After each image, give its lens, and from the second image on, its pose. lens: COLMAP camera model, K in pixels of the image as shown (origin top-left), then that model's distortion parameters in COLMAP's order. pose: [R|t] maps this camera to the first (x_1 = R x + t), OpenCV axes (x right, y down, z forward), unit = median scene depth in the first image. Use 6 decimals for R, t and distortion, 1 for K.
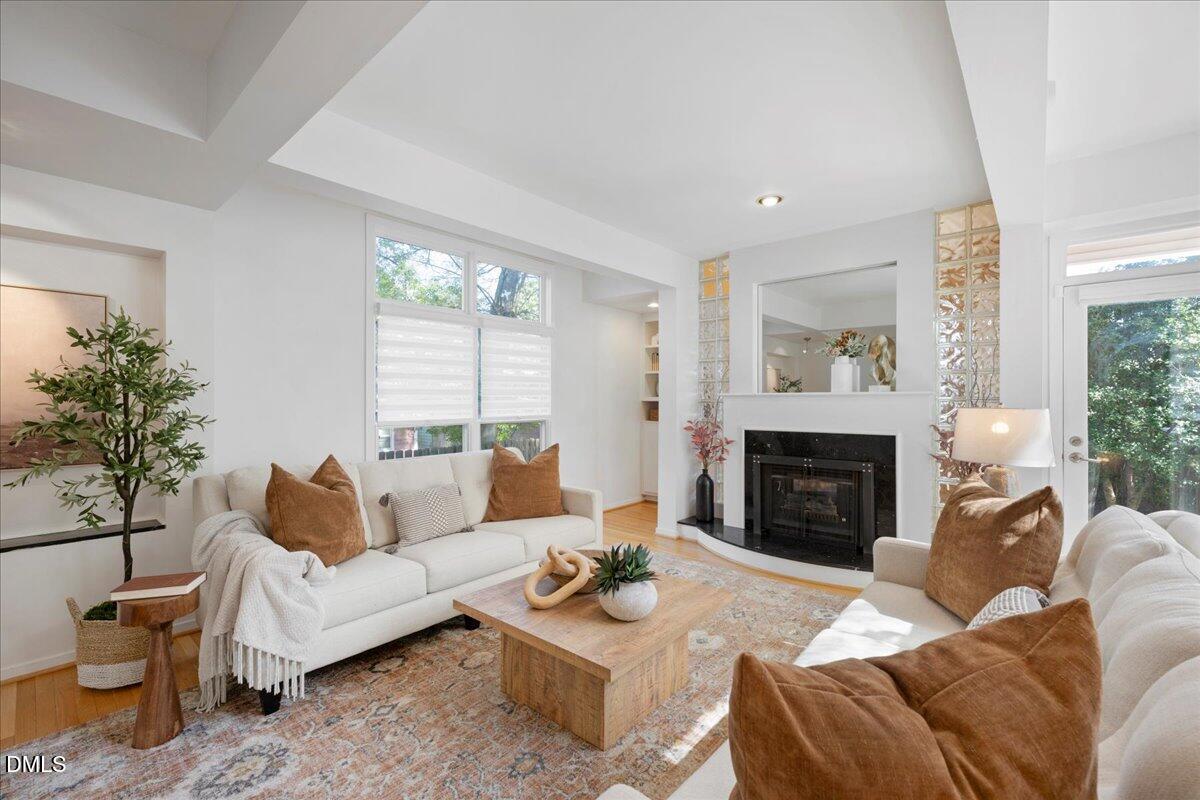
lens RADIAL K [[495.1, 0, 605.5], [0, 495.1, 399.2], [0, 0, 1]] dist [0.002020, 0.000688]
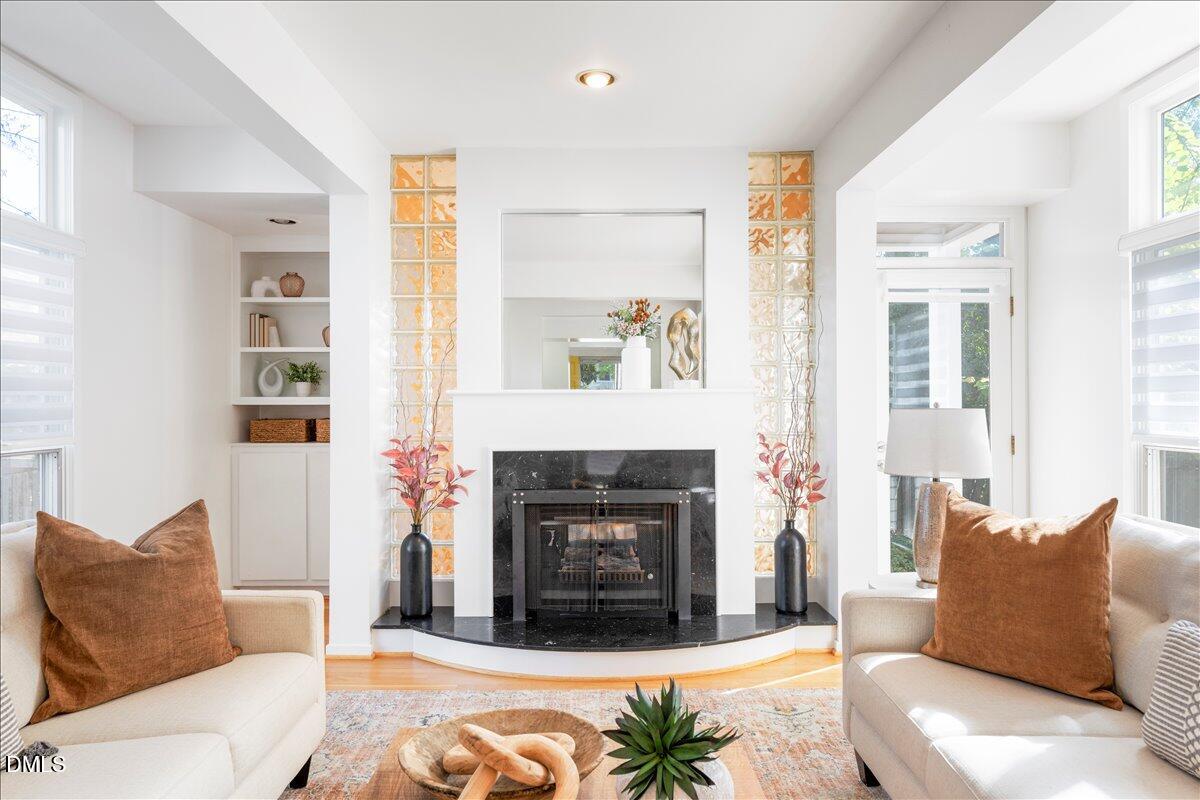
lens RADIAL K [[777.4, 0, 597.9], [0, 777.4, 398.1], [0, 0, 1]] dist [-0.007176, 0.003140]
pose [[0.763106, 0.000816, 0.646273, -0.237355], [0.003426, 0.999980, -0.005308, 0.003130], [-0.646265, 0.006264, 0.763088, 0.207376]]
